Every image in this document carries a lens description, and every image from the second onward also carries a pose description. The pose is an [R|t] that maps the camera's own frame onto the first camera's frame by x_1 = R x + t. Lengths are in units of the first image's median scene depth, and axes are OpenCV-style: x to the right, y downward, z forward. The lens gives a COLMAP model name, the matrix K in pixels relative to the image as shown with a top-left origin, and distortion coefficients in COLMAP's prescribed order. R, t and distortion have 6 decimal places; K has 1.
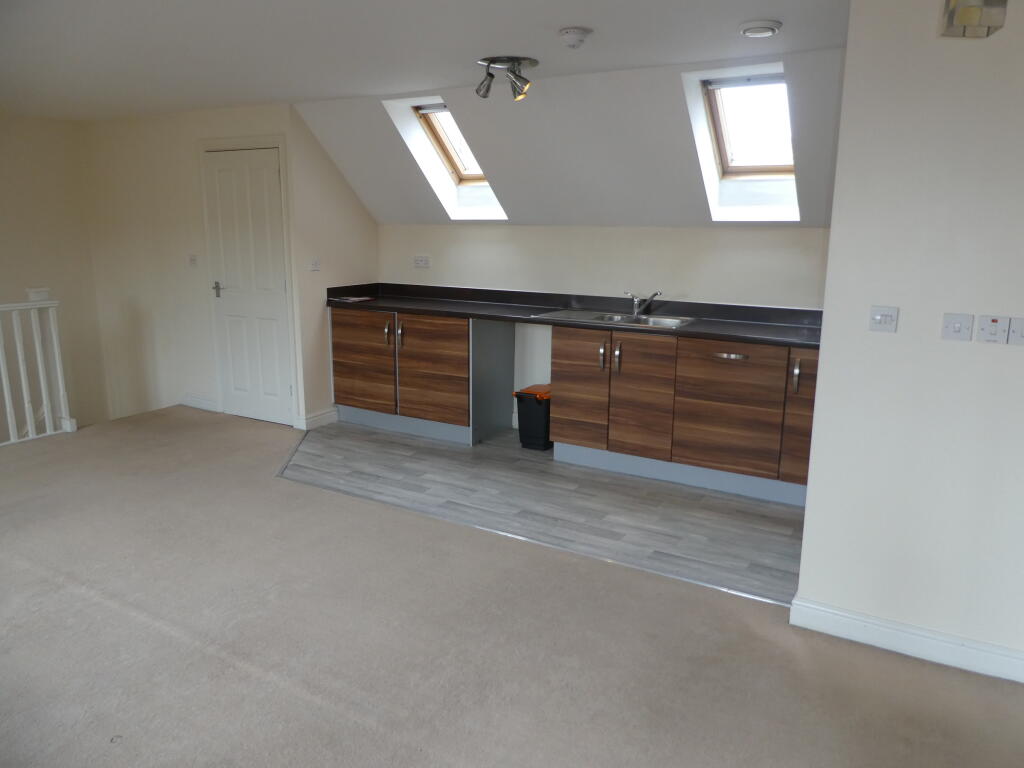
lens RADIAL K [[747.9, 0, 510.5], [0, 747.9, 357.5], [0, 0, 1]] dist [-0.004643, 0.001481]
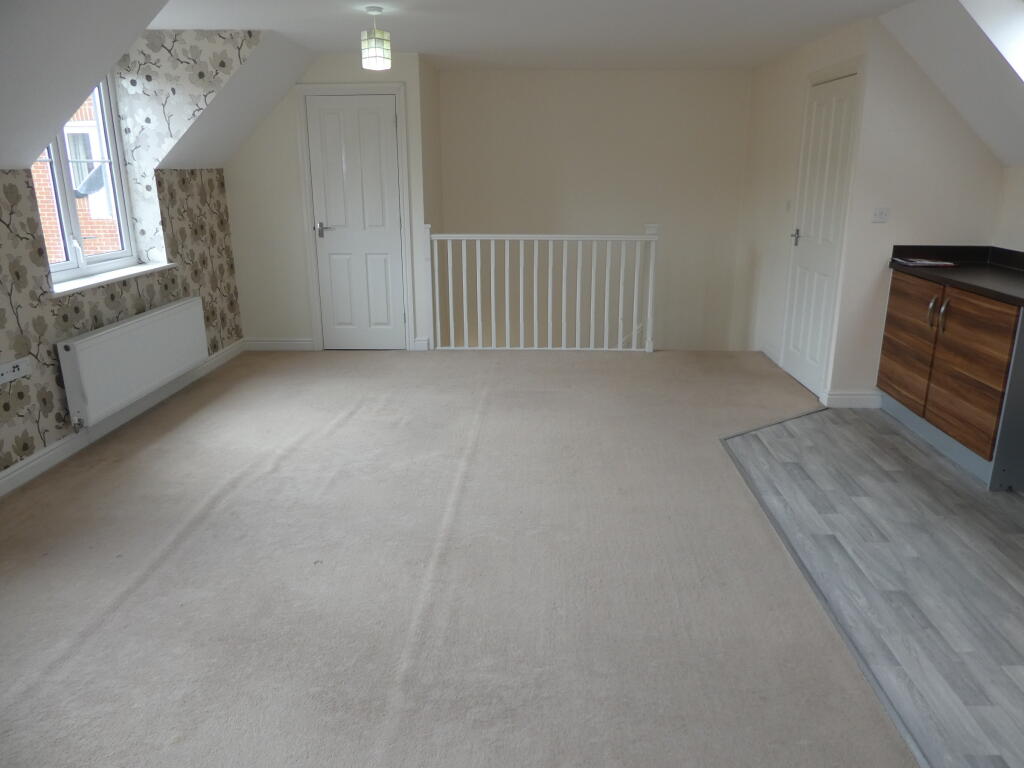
lens RADIAL K [[721.3, 0, 512.0], [0, 721.3, 384.0], [0, 0, 1]] dist [-0.044155, -0.001098]
pose [[0.470968, 0.242221, -0.848244, 0.272435], [-0.149133, 0.969586, 0.194068, -0.038126], [0.869453, 0.035102, 0.492767, 0.290907]]
